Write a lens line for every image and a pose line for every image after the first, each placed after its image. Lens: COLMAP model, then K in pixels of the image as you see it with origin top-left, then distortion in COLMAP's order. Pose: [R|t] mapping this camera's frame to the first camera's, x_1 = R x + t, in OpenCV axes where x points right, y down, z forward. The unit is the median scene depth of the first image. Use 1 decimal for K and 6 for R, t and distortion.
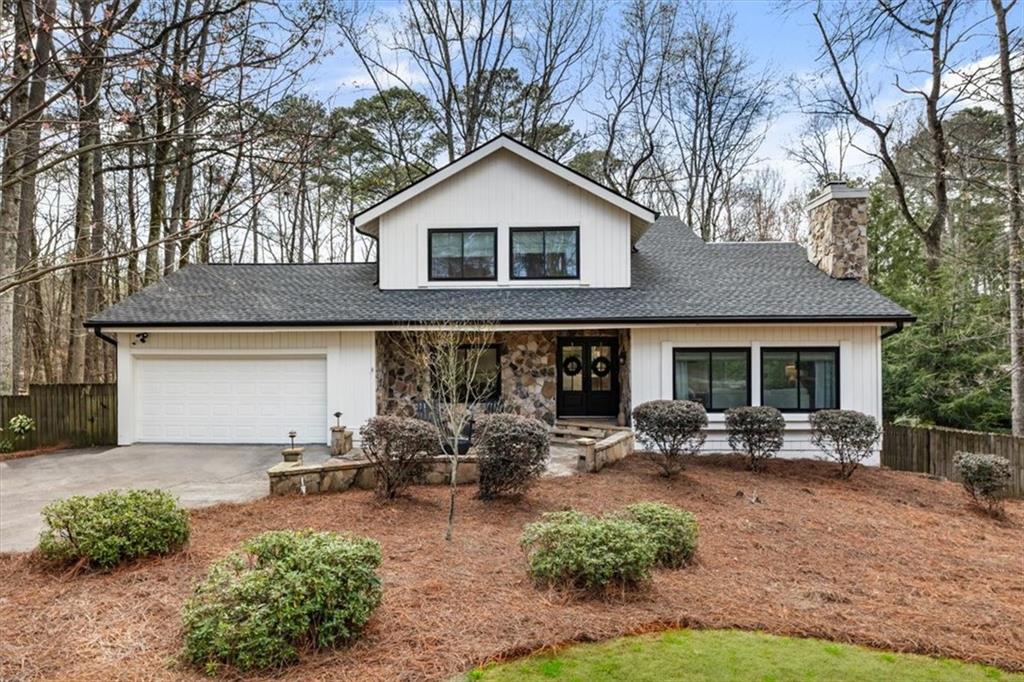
lens RADIAL K [[516.7, 0, 511.6], [0, 516.7, 346.0], [0, 0, 1]] dist [-0.001433, 0.000085]
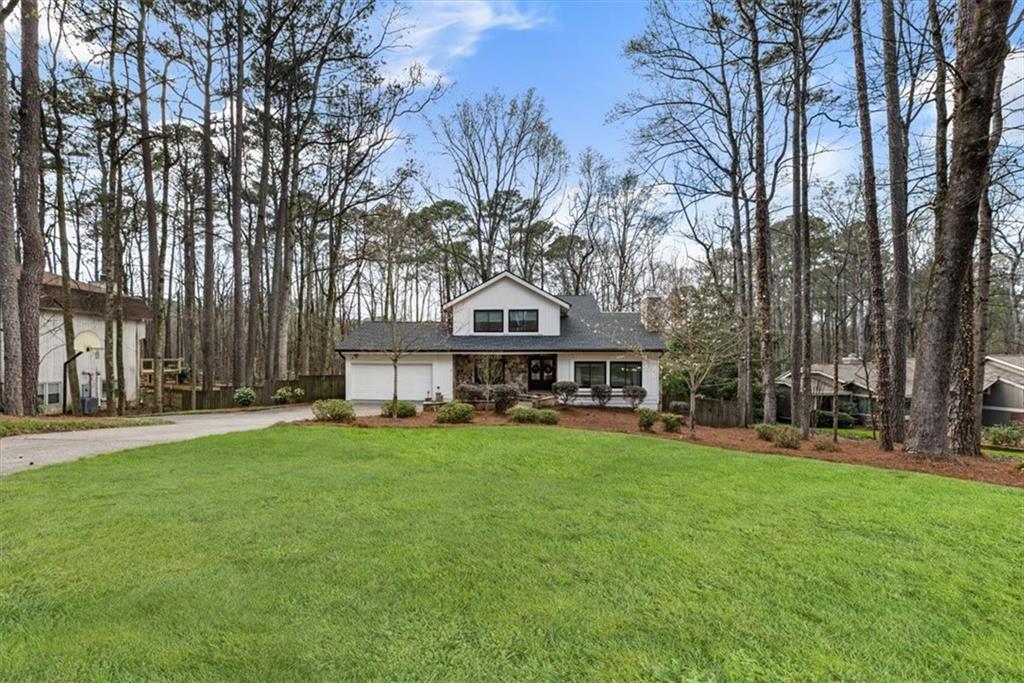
lens RADIAL K [[516.7, 0, 511.6], [0, 516.7, 346.5], [0, 0, 1]] dist [-0.001433, 0.000085]
pose [[0.999506, 0.005879, -0.030867, 0.082289], [-0.006215, 0.999922, -0.010788, -0.037000], [0.030802, 0.010975, 0.999465, -1.333029]]
